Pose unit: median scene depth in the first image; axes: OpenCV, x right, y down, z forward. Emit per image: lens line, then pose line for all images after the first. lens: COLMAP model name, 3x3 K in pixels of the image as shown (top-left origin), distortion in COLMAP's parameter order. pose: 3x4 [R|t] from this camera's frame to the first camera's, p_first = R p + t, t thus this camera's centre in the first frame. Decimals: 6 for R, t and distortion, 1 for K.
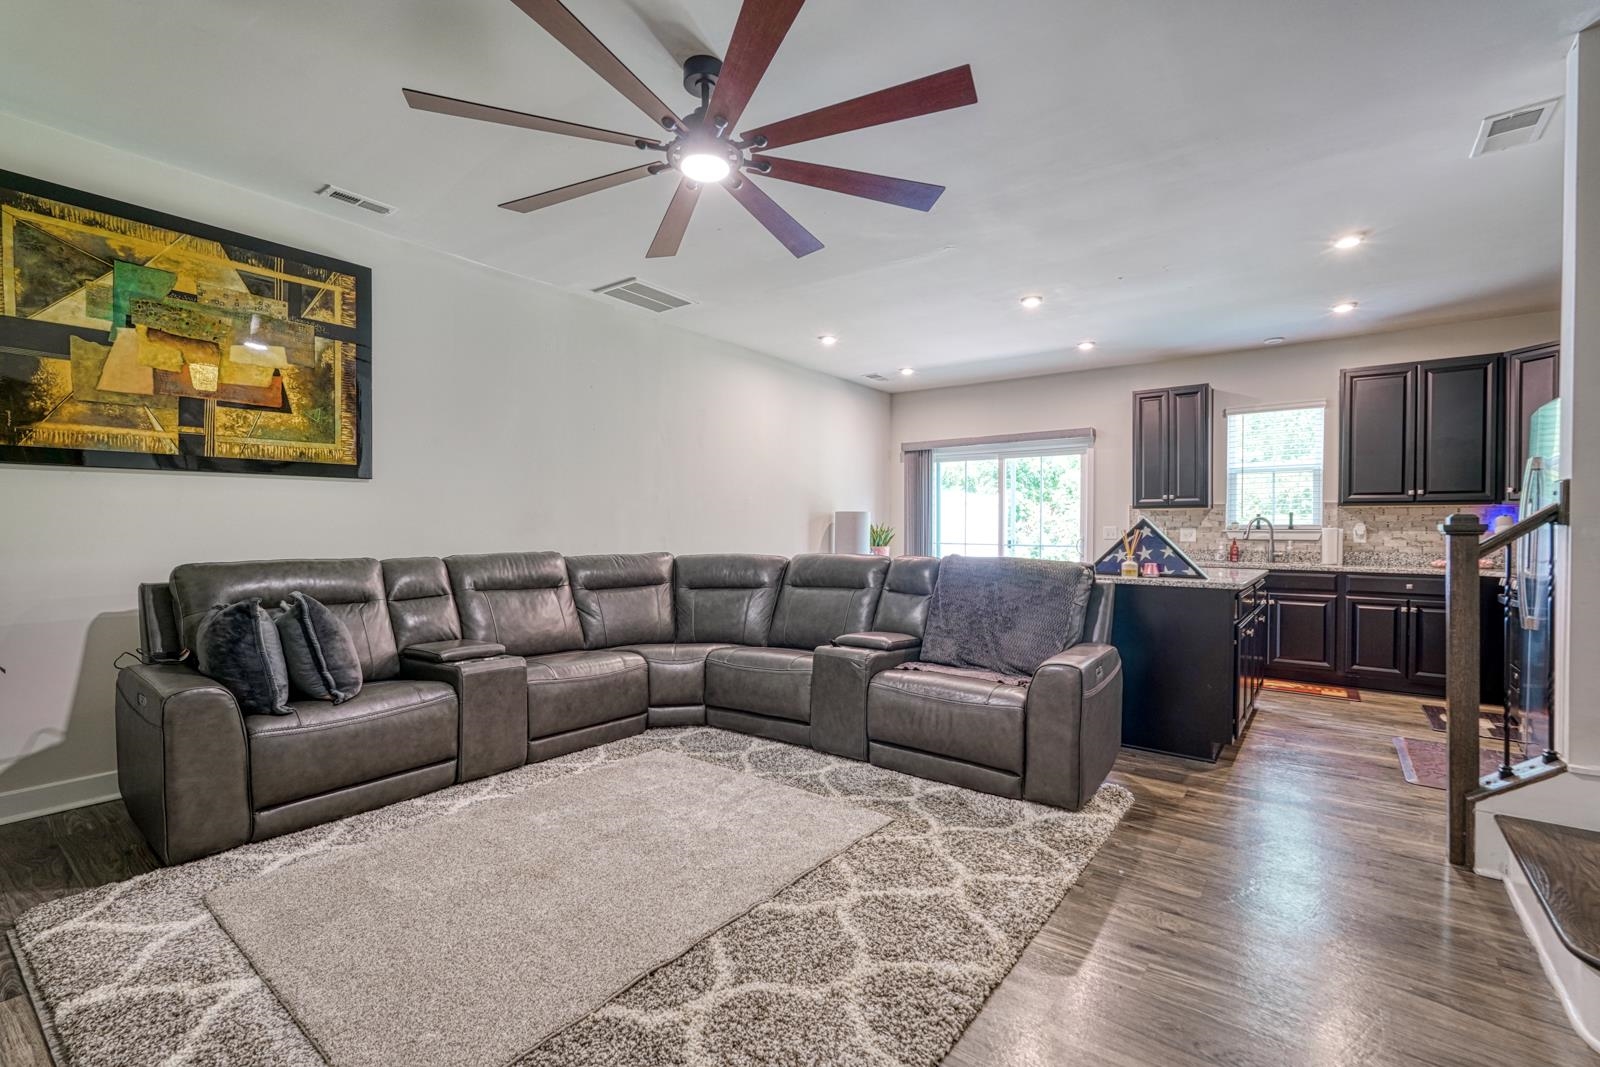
lens RADIAL K [[705.3, 0, 796.3], [0, 705.3, 533.1], [0, 0, 1]] dist [-0.017830, 0.008665]
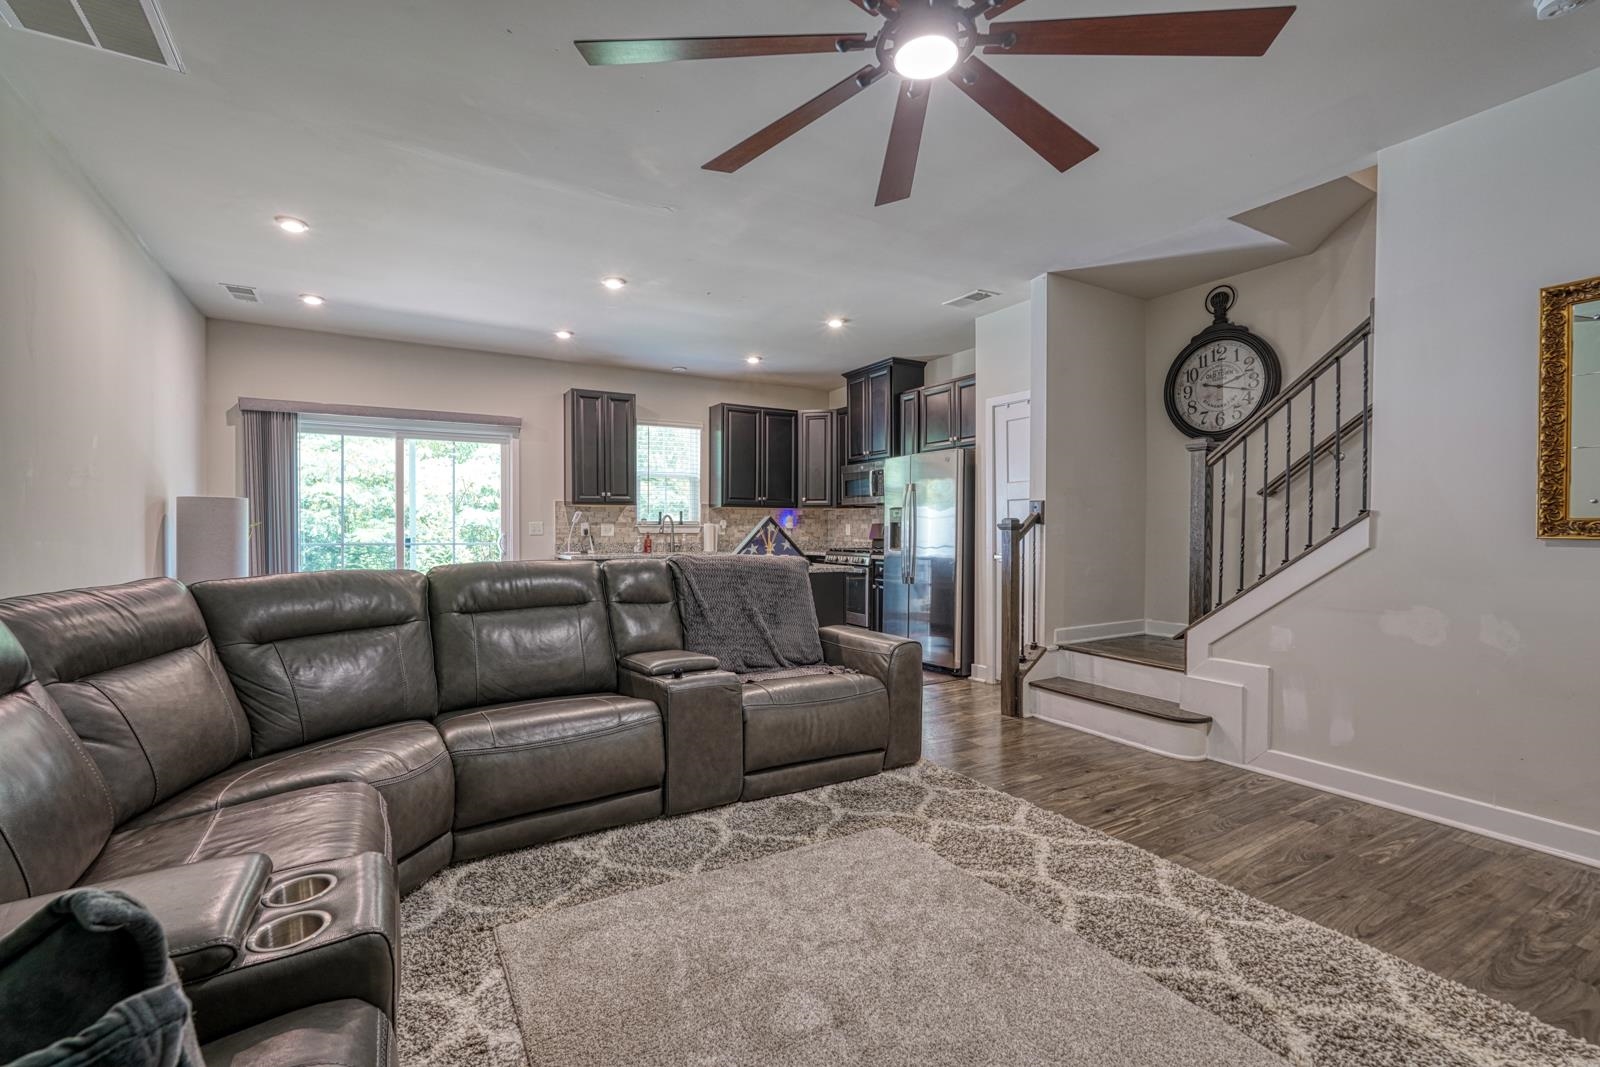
lens RADIAL K [[705.3, 0, 796.3], [0, 705.3, 533.1], [0, 0, 1]] dist [-0.017830, 0.008665]
pose [[0.375537, -0.012875, 0.926718, -0.580407], [0.004282, 0.999917, 0.012157, -0.007635], [-0.926797, -0.000597, 0.375561, 0.547021]]
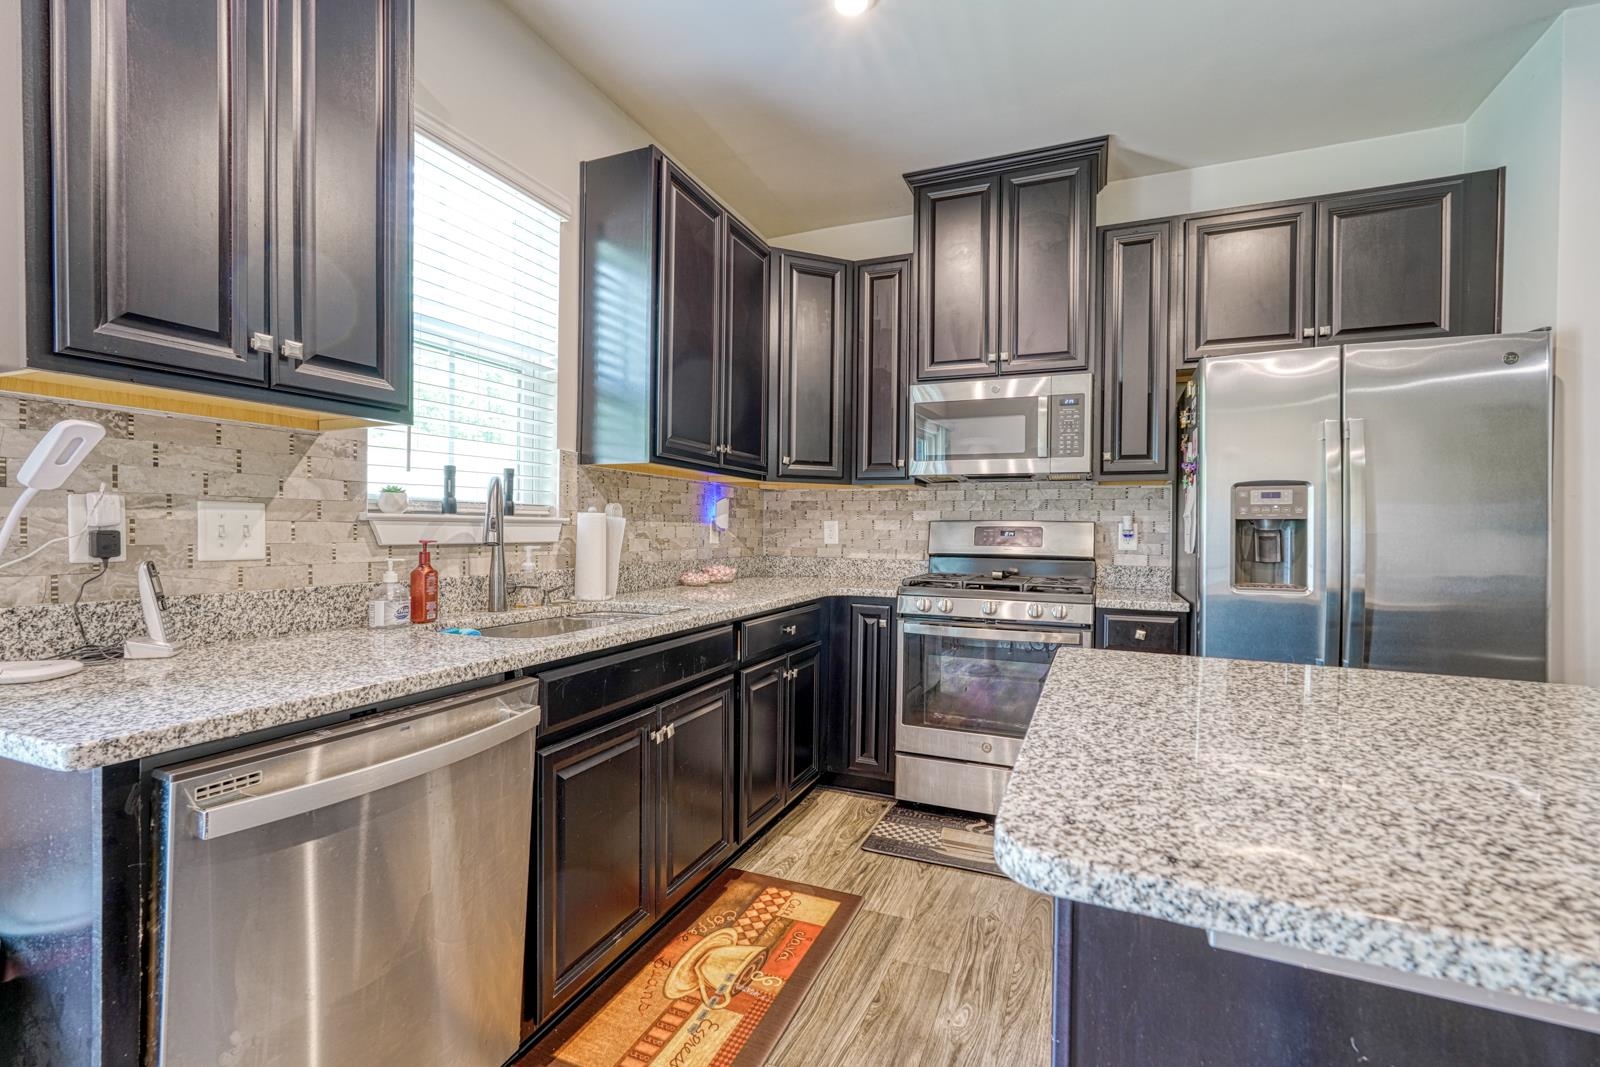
lens RADIAL K [[705.3, 0, 796.3], [0, 705.3, 533.1], [0, 0, 1]] dist [-0.017830, 0.008665]
pose [[-0.247342, -0.016174, 0.968793, 0.489312], [-0.010668, 0.999846, 0.013969, -0.003618], [-0.968870, -0.006880, -0.247476, 1.492257]]
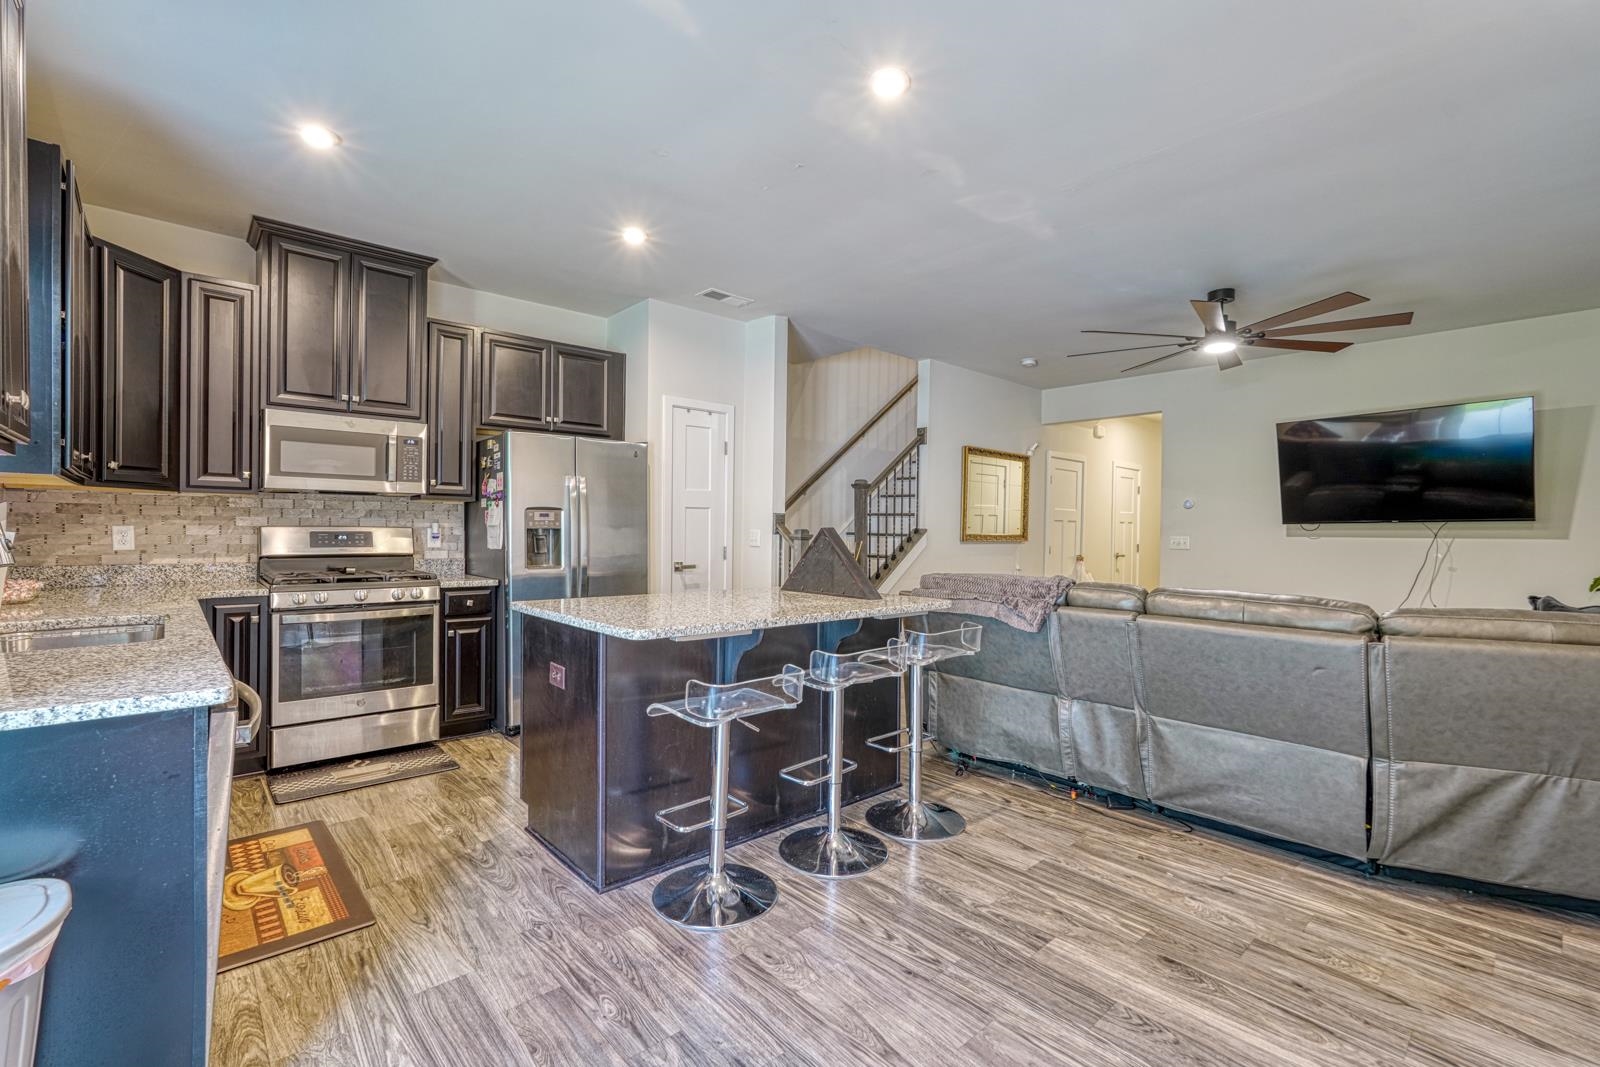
lens RADIAL K [[705.3, 0, 796.3], [0, 705.3, 533.1], [0, 0, 1]] dist [-0.017830, 0.008665]
pose [[-0.982060, -0.019650, 0.187544, 0.389052], [-0.017921, 0.999780, 0.010909, -0.023878], [-0.187717, 0.007352, -0.982196, 1.943517]]
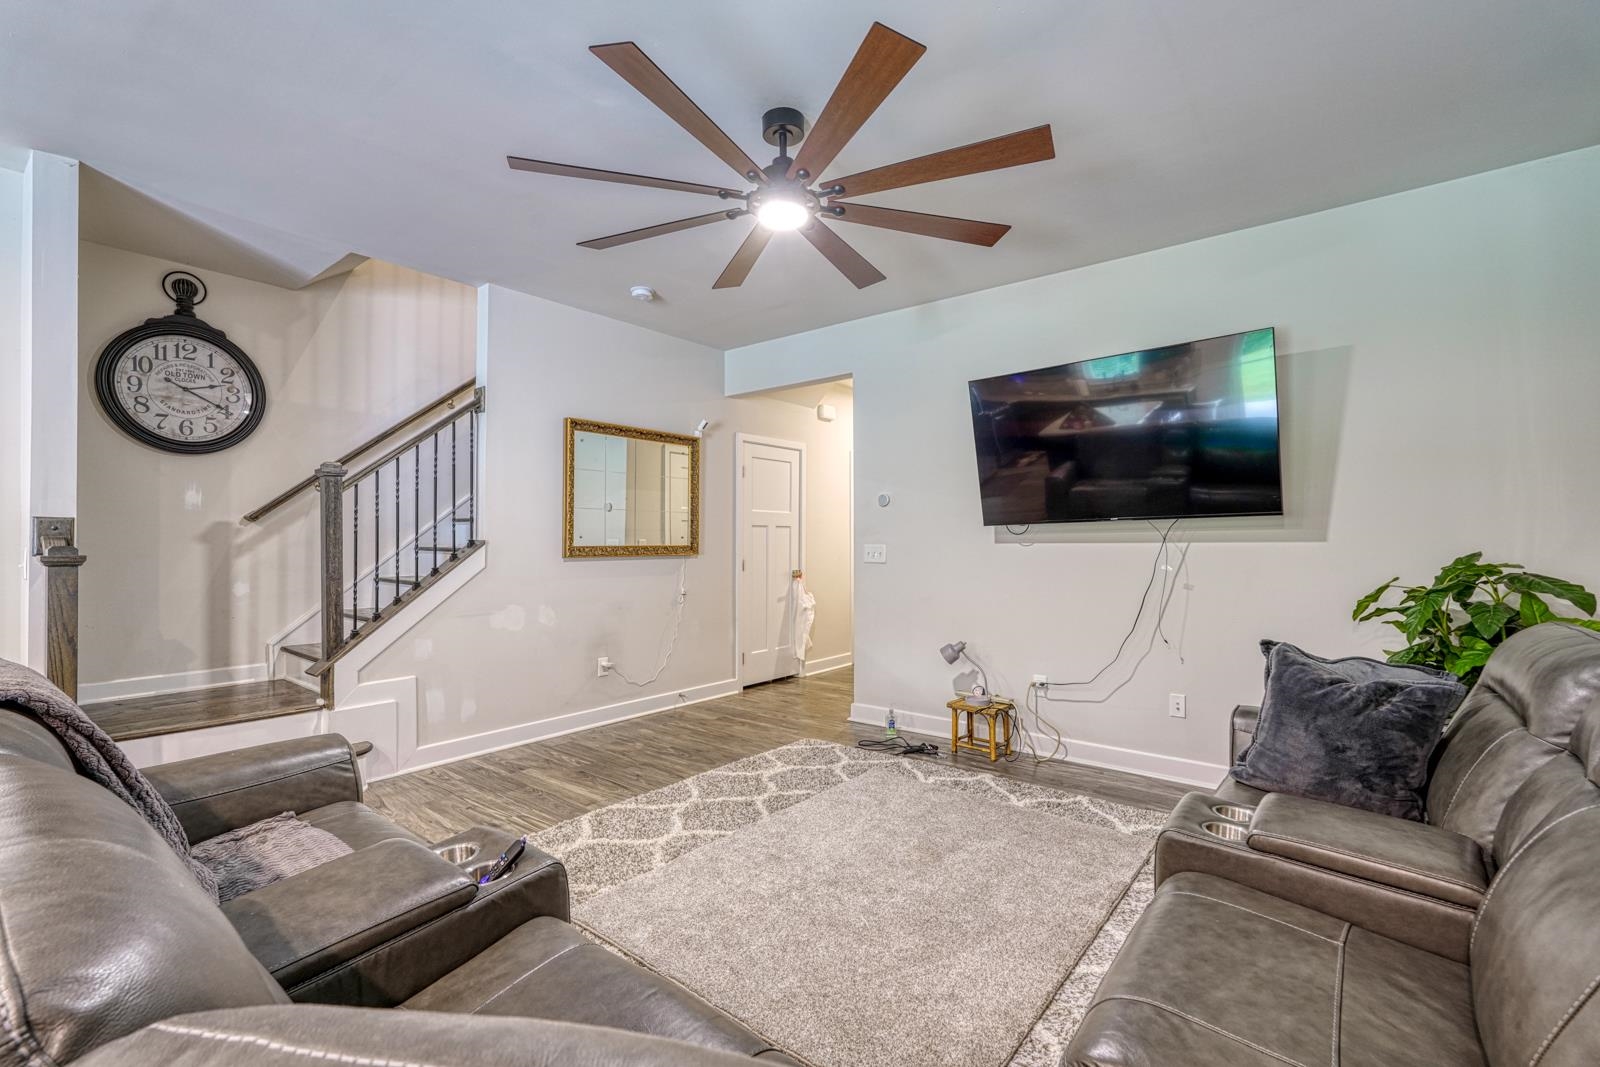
lens RADIAL K [[705.3, 0, 796.3], [0, 705.3, 533.1], [0, 0, 1]] dist [-0.017830, 0.008665]
pose [[-0.999563, -0.002650, 0.029457, -0.117978], [-0.002792, 0.999985, -0.004805, -0.028347], [-0.029444, -0.004885, -0.999554, 1.321089]]
